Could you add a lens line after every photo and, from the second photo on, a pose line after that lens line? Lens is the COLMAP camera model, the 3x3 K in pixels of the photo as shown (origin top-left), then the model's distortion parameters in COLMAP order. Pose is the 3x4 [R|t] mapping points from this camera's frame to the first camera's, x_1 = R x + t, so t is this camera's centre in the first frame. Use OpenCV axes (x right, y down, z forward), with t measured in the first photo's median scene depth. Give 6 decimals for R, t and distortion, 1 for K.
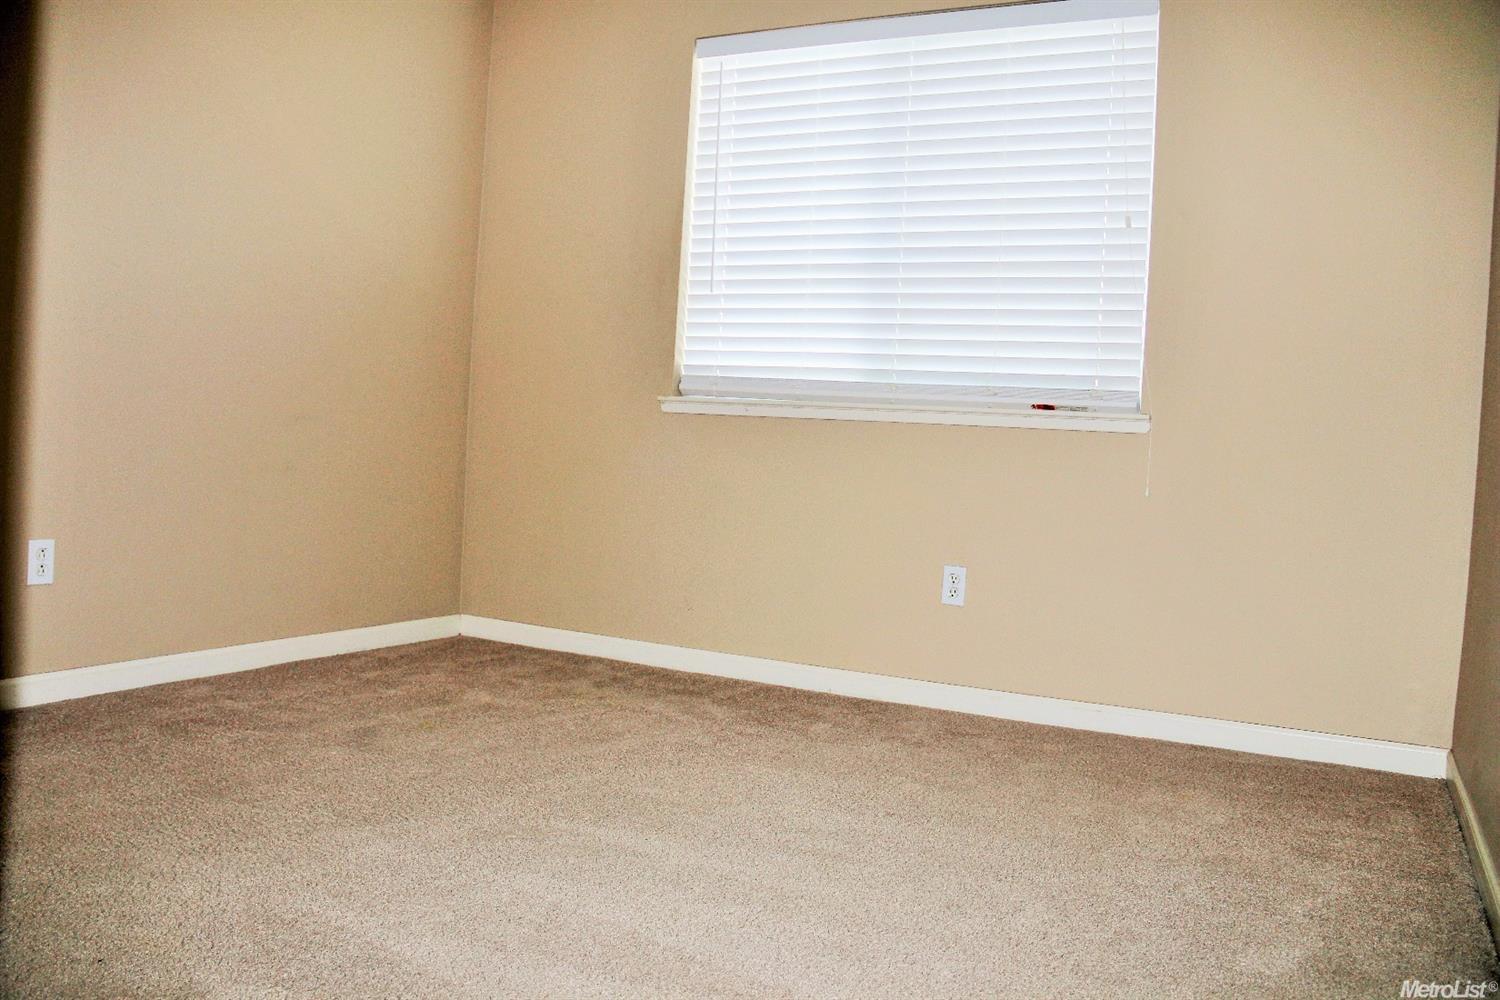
lens RADIAL K [[1217.6, 0, 750.0], [0, 1217.6, 500.0], [0, 0, 1]] dist [-0.228155, 0.172849]
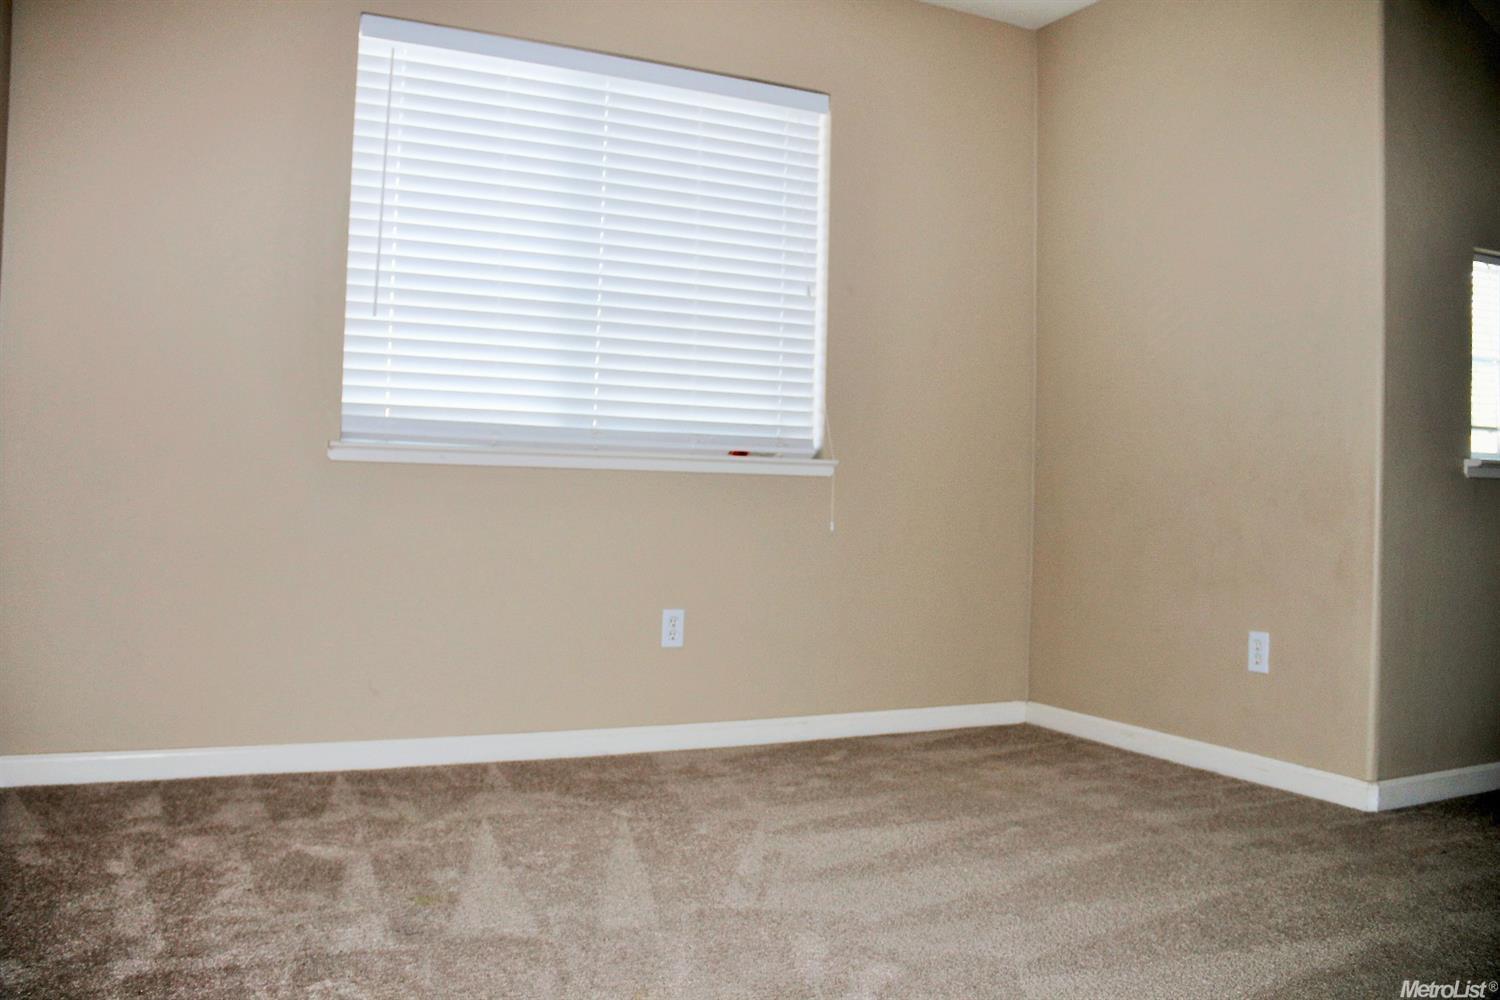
lens RADIAL K [[1217.6, 0, 750.0], [0, 1217.6, 500.0], [0, 0, 1]] dist [-0.228155, 0.172849]
pose [[0.582496, -0.039583, 0.811869, -0.612186], [0.045031, 0.998851, 0.016391, -0.050474], [-0.811585, 0.027011, 0.583609, 0.334878]]
